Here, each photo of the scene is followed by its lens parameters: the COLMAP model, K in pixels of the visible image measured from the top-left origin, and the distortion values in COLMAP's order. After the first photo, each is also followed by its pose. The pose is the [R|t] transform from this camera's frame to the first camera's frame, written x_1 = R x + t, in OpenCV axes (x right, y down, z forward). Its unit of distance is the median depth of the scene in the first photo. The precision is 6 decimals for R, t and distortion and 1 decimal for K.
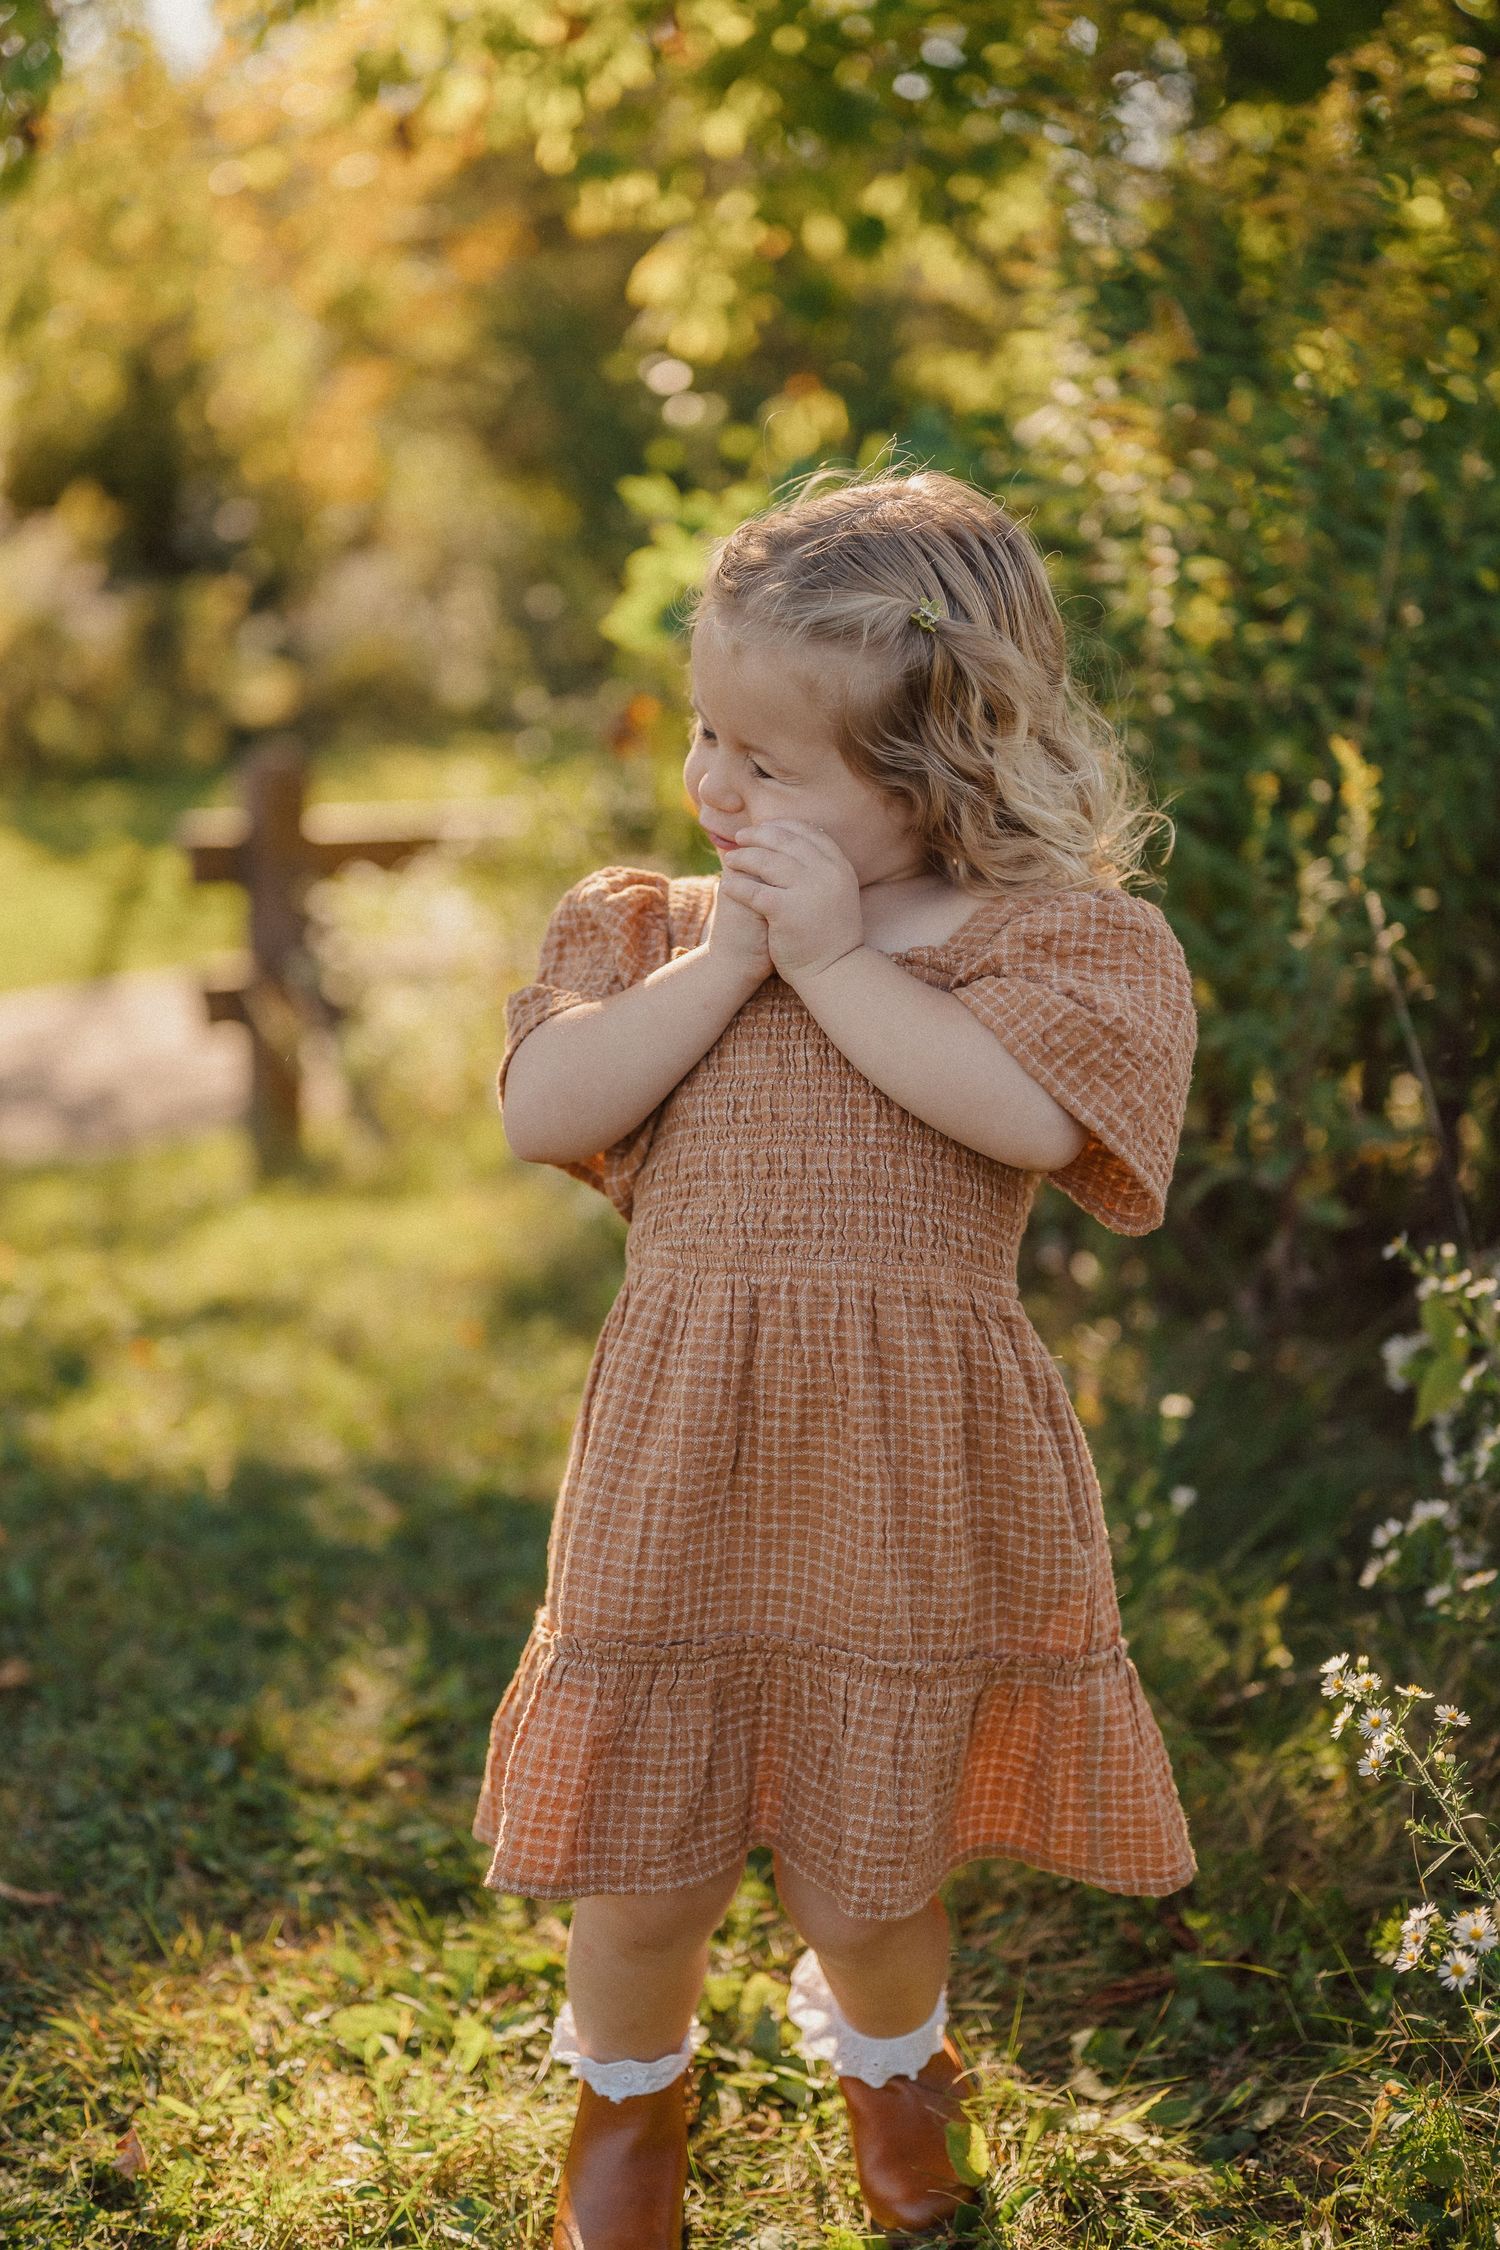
lens RADIAL K [[3470.3, 0, 755.3], [0, 3470.3, 1118.5], [0, 0, 1]] dist [0.006116, 0.000000]
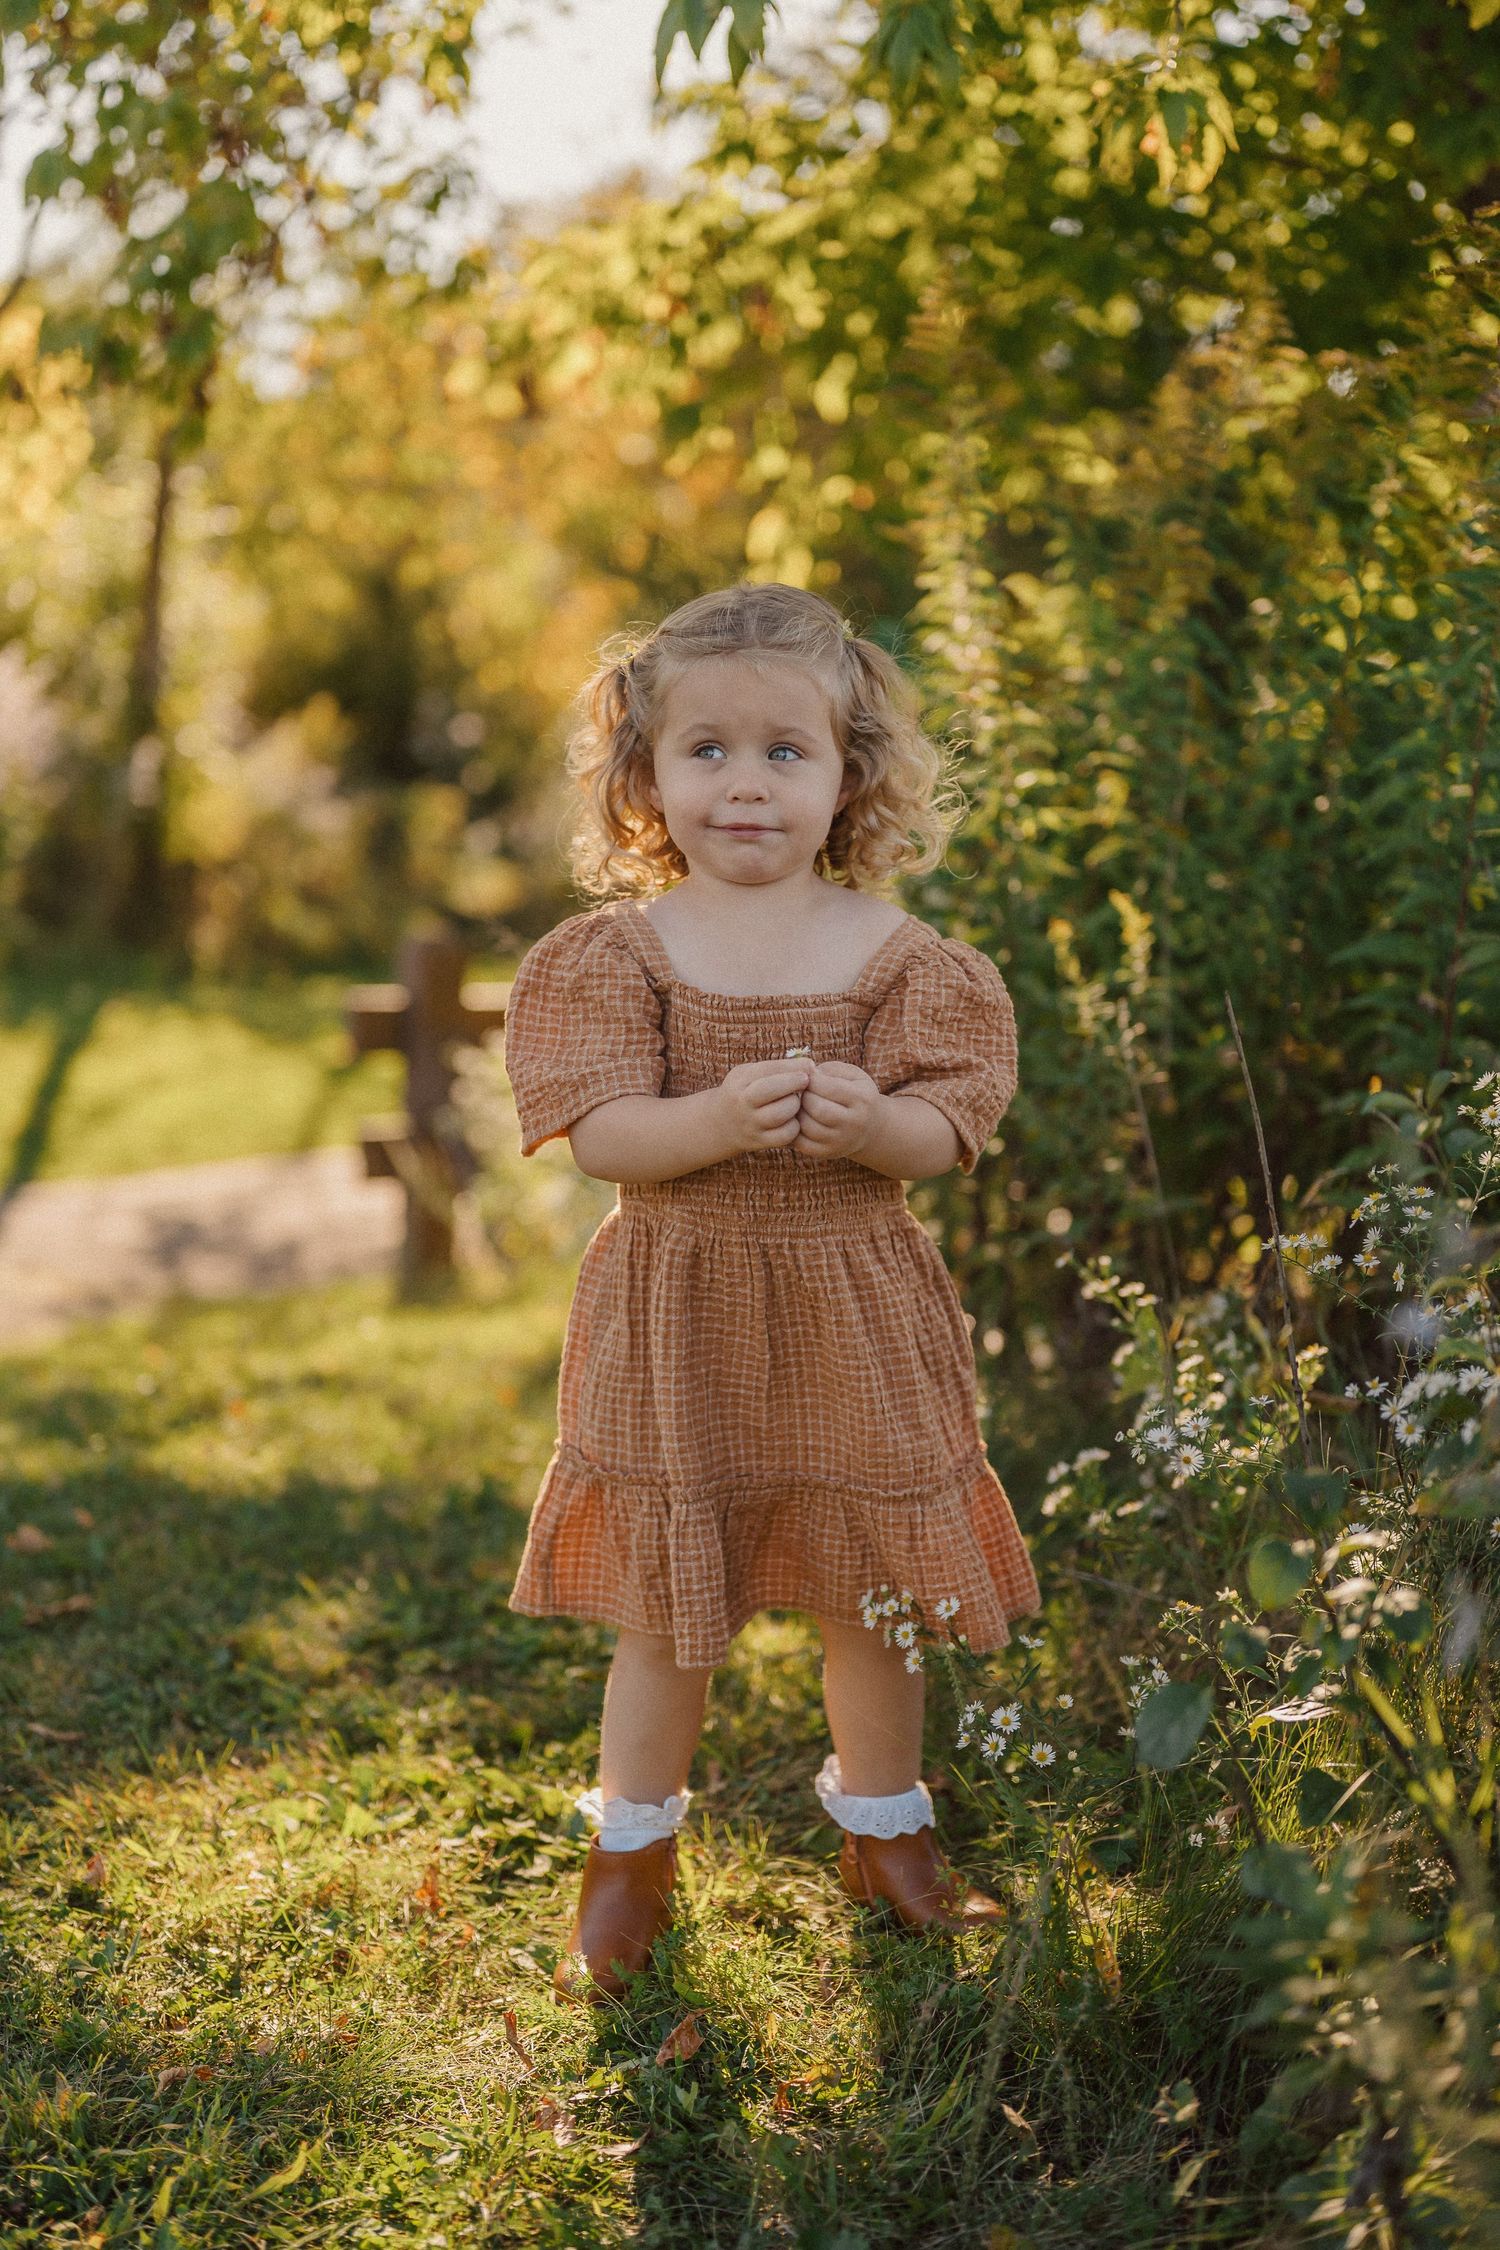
lens RADIAL K [[3470.3, 0, 736.8], [0, 3470.3, 1084.1], [0, 0, 1]] dist [0.006116, 0.000000]
pose [[0.997013, 0.015650, -0.075627, 0.092558], [-0.020881, 0.997407, -0.068876, 0.038301], [0.074353, 0.070249, 0.994755, -0.204605]]
